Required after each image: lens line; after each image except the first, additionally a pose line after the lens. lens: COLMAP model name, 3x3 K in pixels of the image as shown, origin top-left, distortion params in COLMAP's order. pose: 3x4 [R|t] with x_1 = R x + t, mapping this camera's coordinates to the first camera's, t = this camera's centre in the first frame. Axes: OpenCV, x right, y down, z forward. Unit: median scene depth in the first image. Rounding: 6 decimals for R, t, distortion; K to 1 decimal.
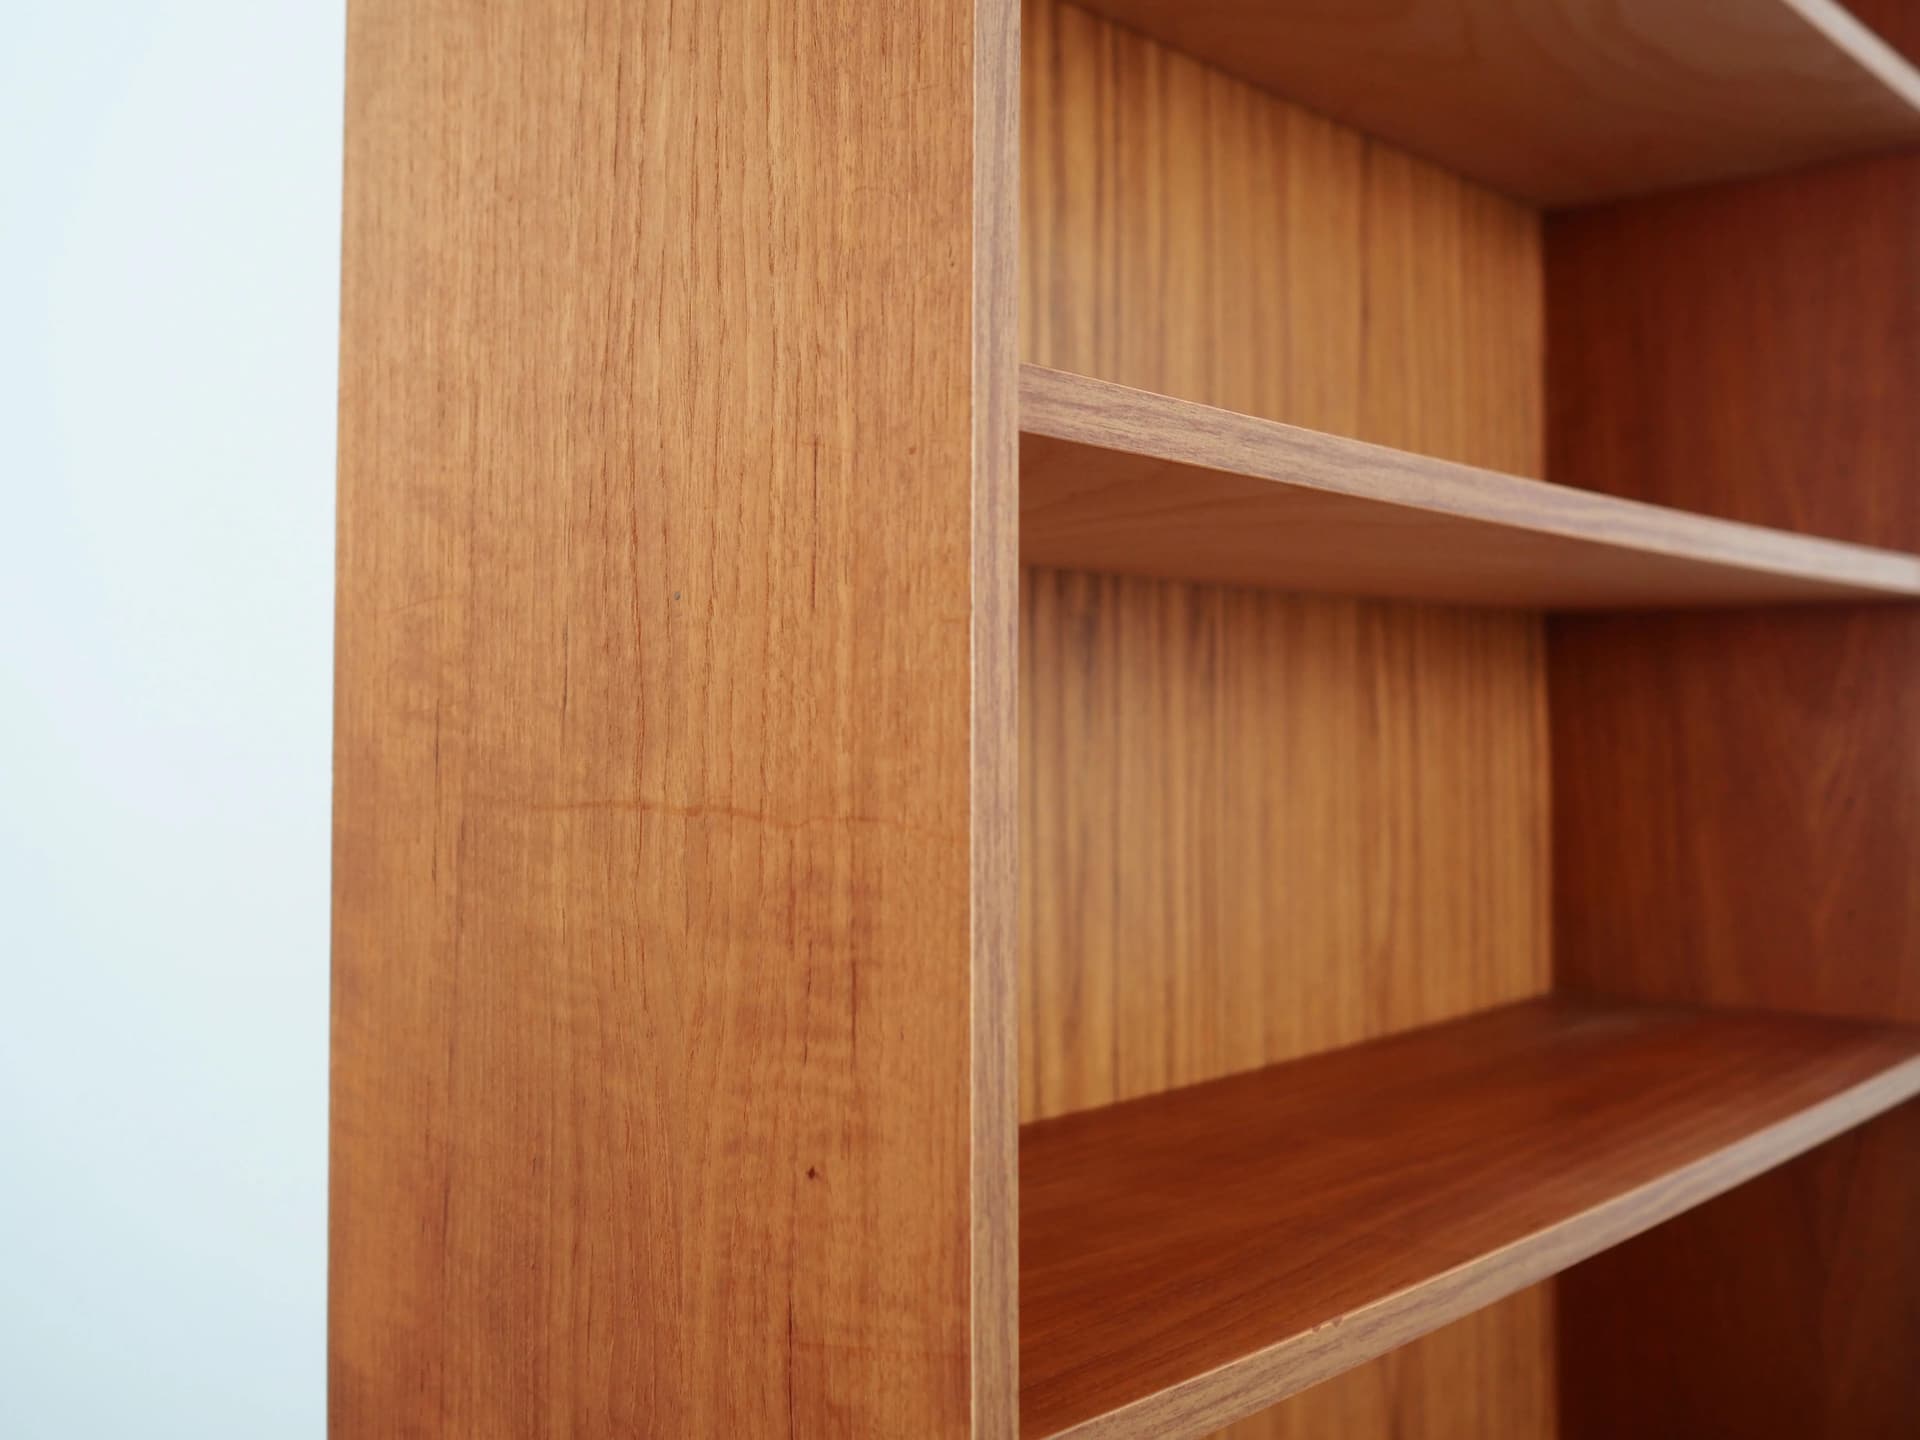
lens RADIAL K [[1980.3, 0, 960.0], [0, 1980.3, 720.0], [0, 0, 1]] dist [-0.026191, 0.008757]
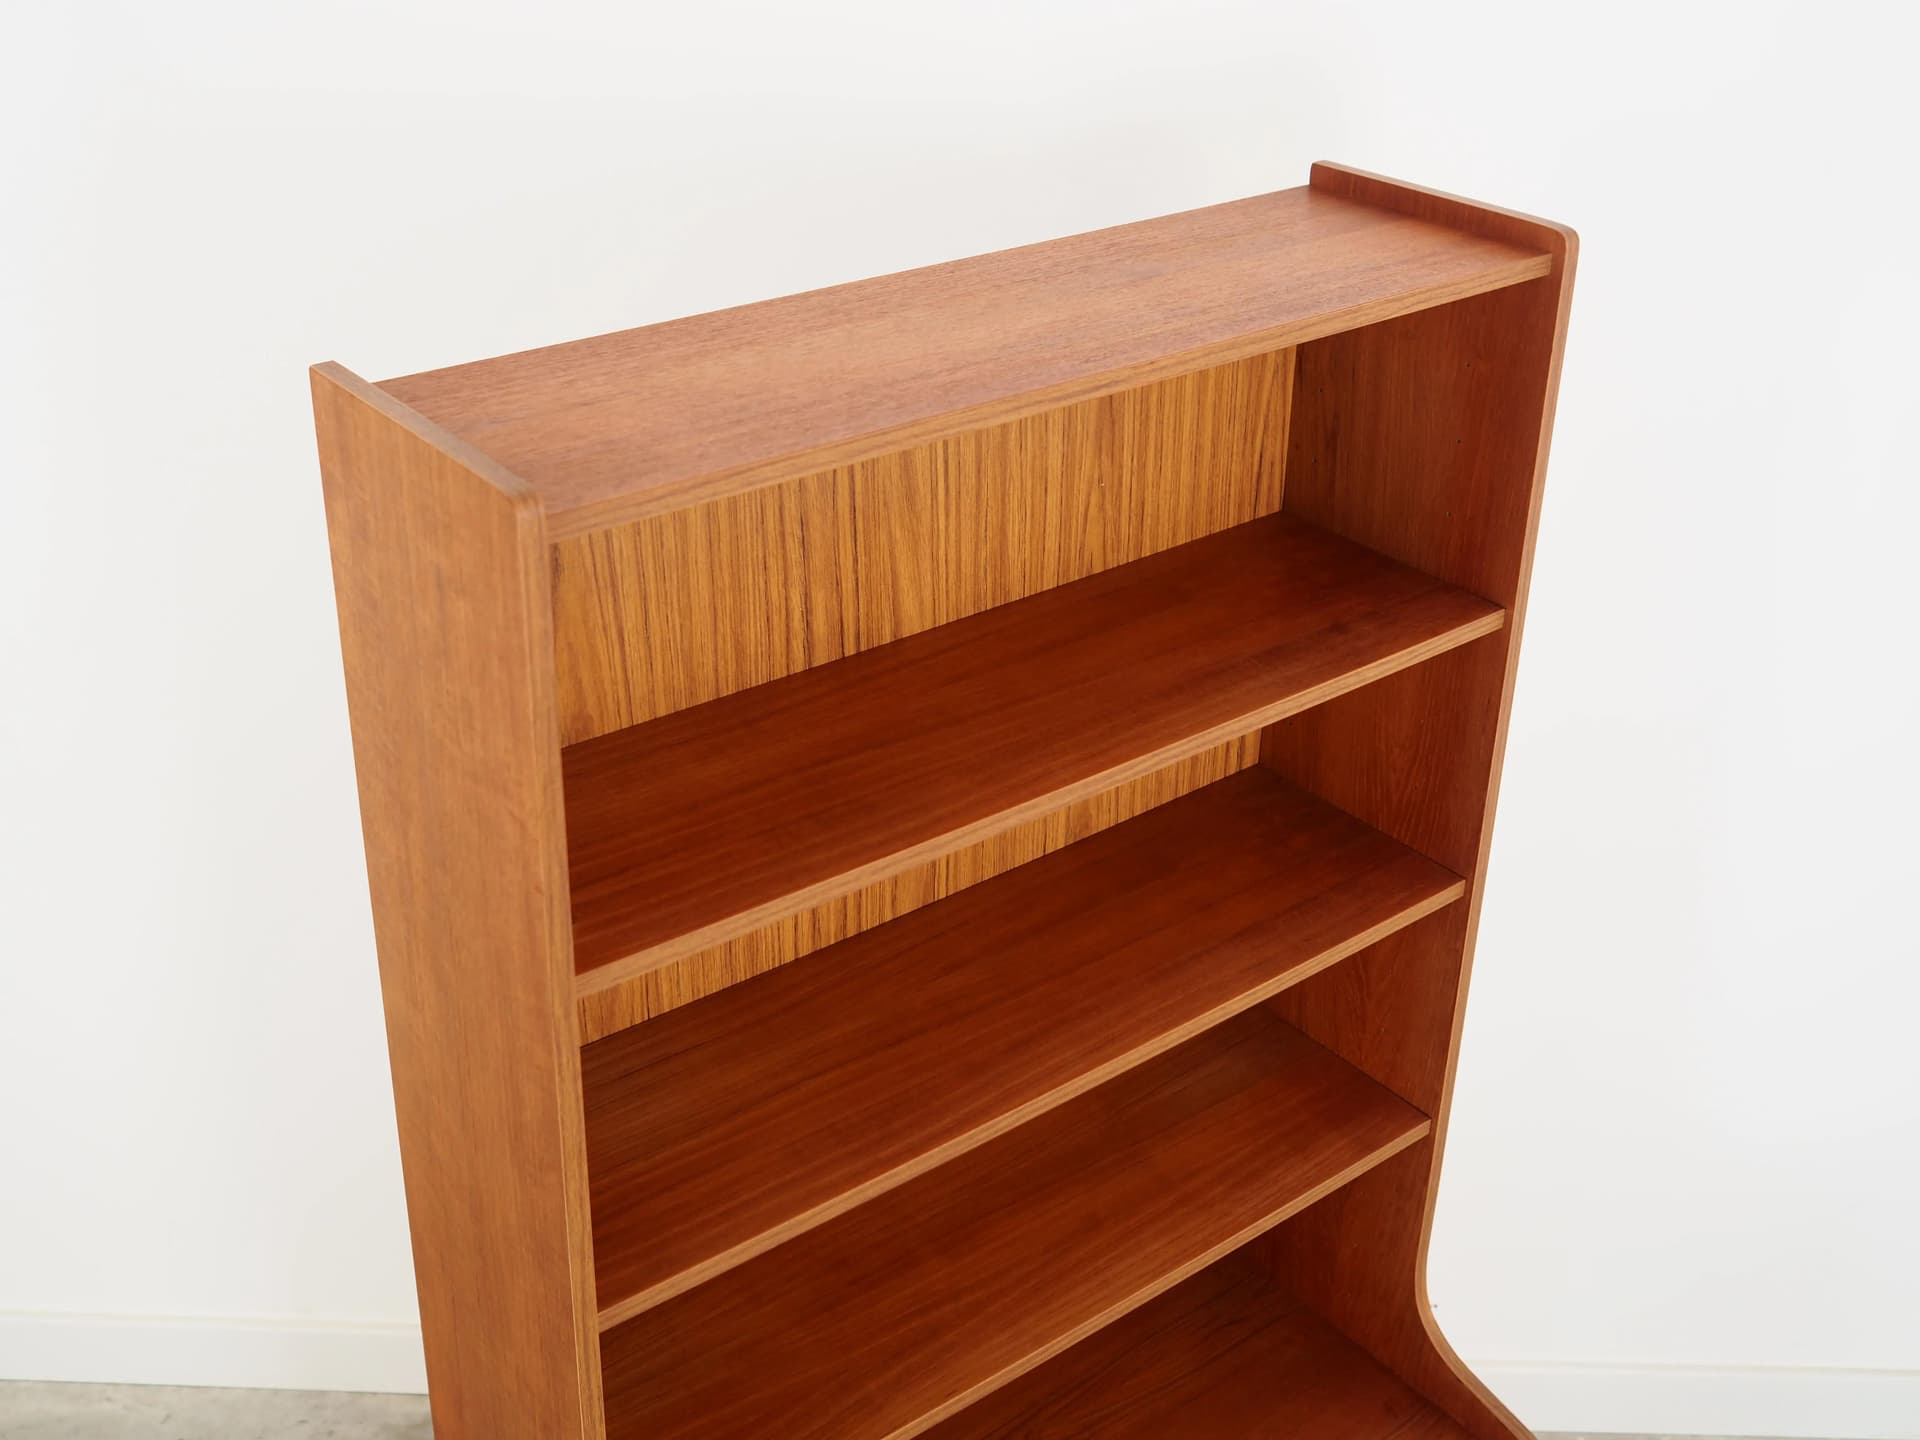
lens RADIAL K [[2199.6, 0, 963.9], [0, 2199.6, 663.0], [0, 0, 1]] dist [-0.044595, -0.014715]
pose [[0.978300, 0.107645, -0.177035, 0.513349], [-0.013876, 0.886569, 0.462389, -1.266580], [0.206728, -0.449899, 0.868824, -0.608104]]
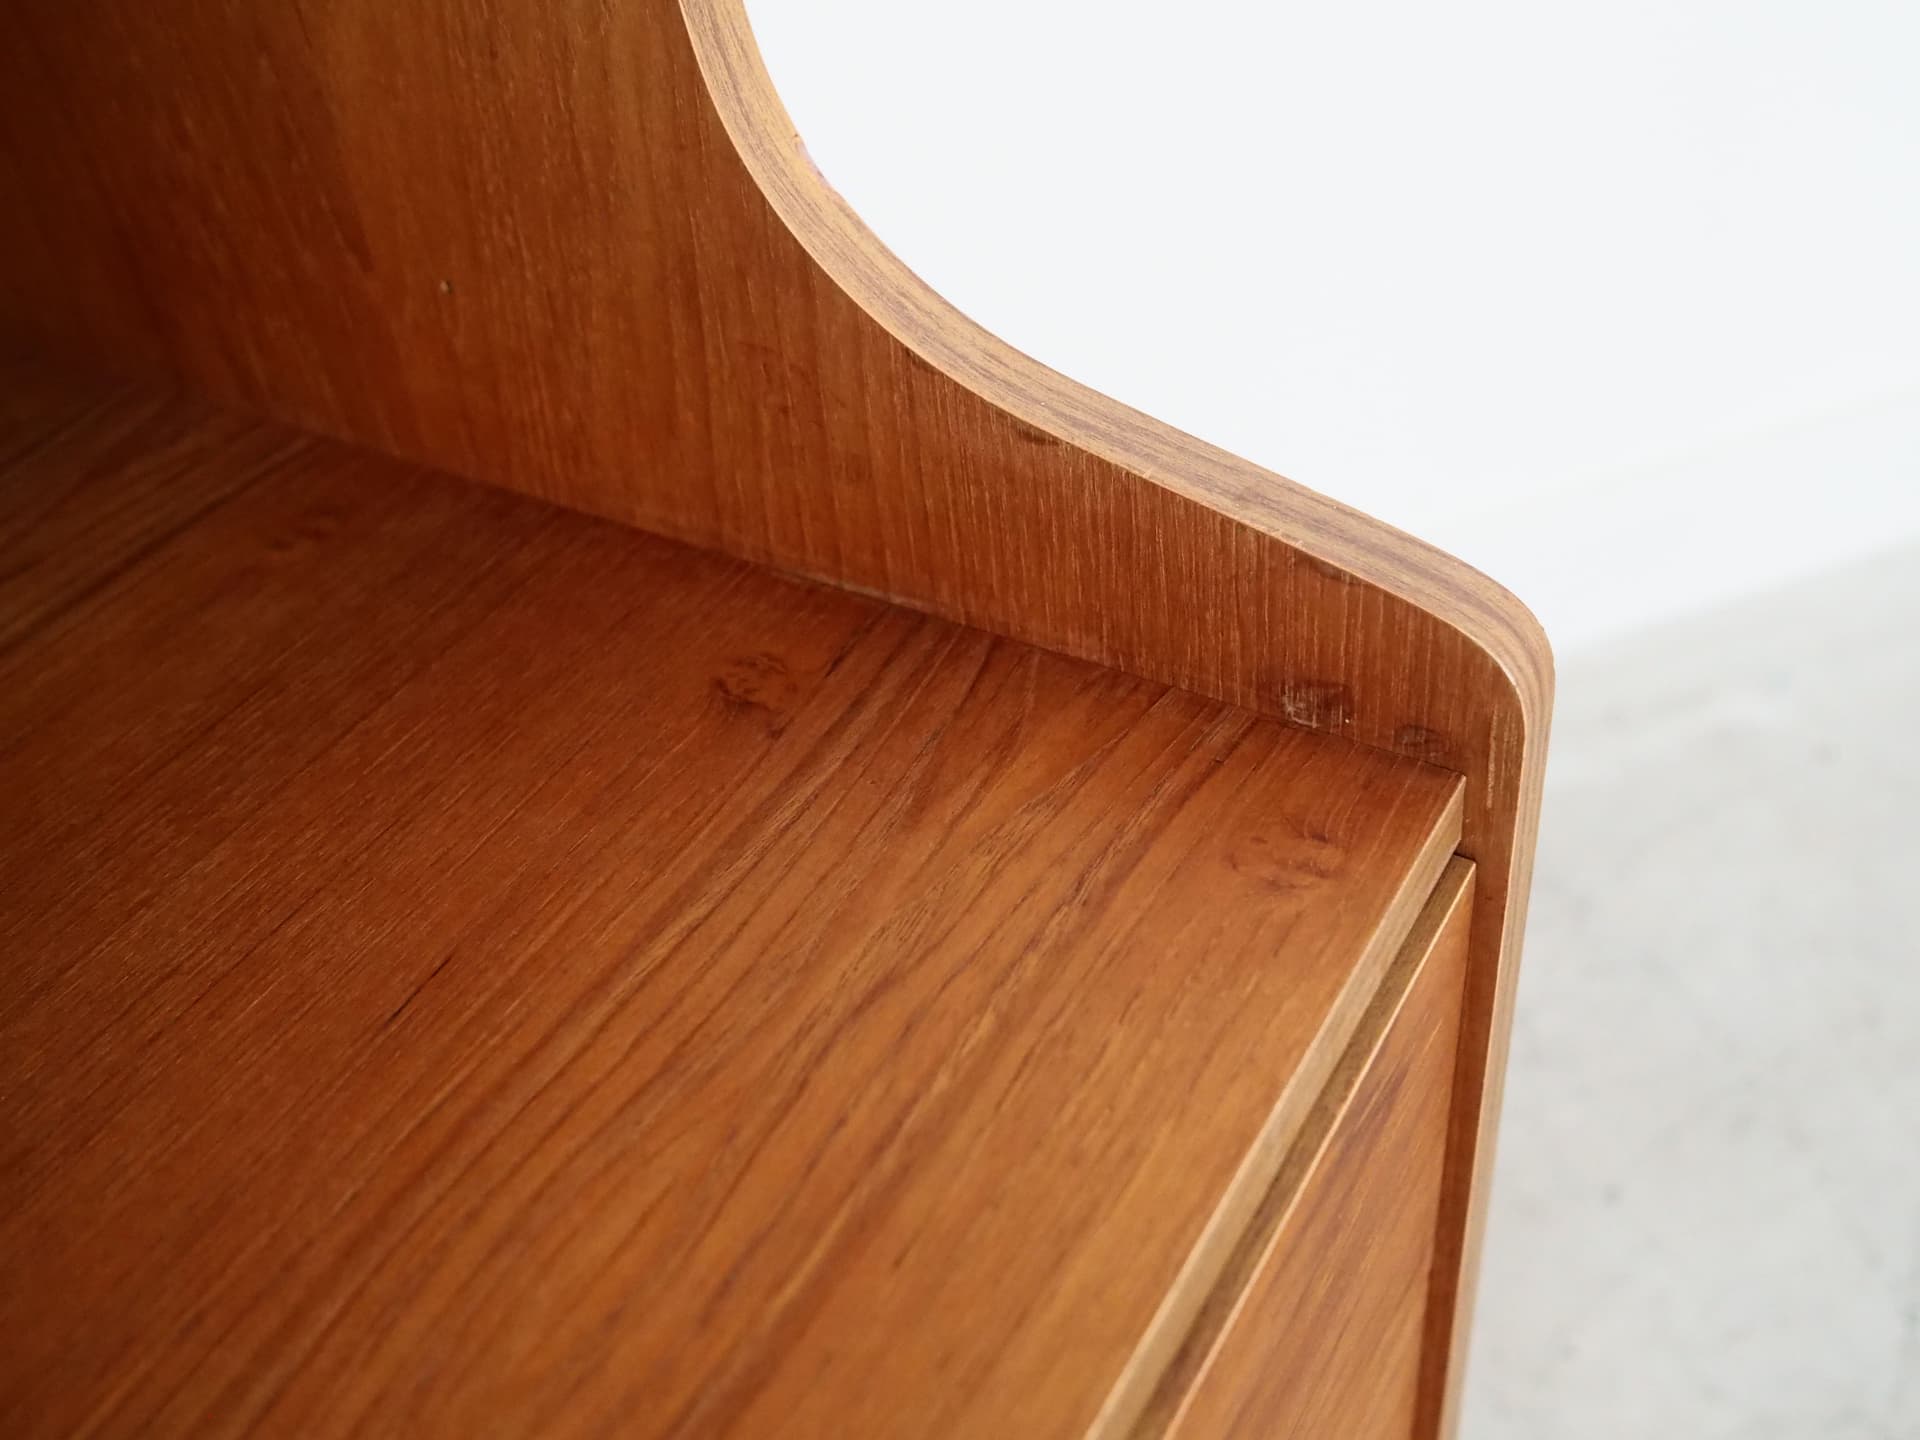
lens RADIAL K [[1980.3, 0, 960.0], [0, 1980.3, 720.0], [0, 0, 1]] dist [-0.026191, 0.008757]
pose [[0.981936, -0.168702, 0.085683, 0.642898], [0.069831, 0.743975, 0.664548, 0.285467], [-0.175857, -0.646560, 0.742317, 0.878603]]
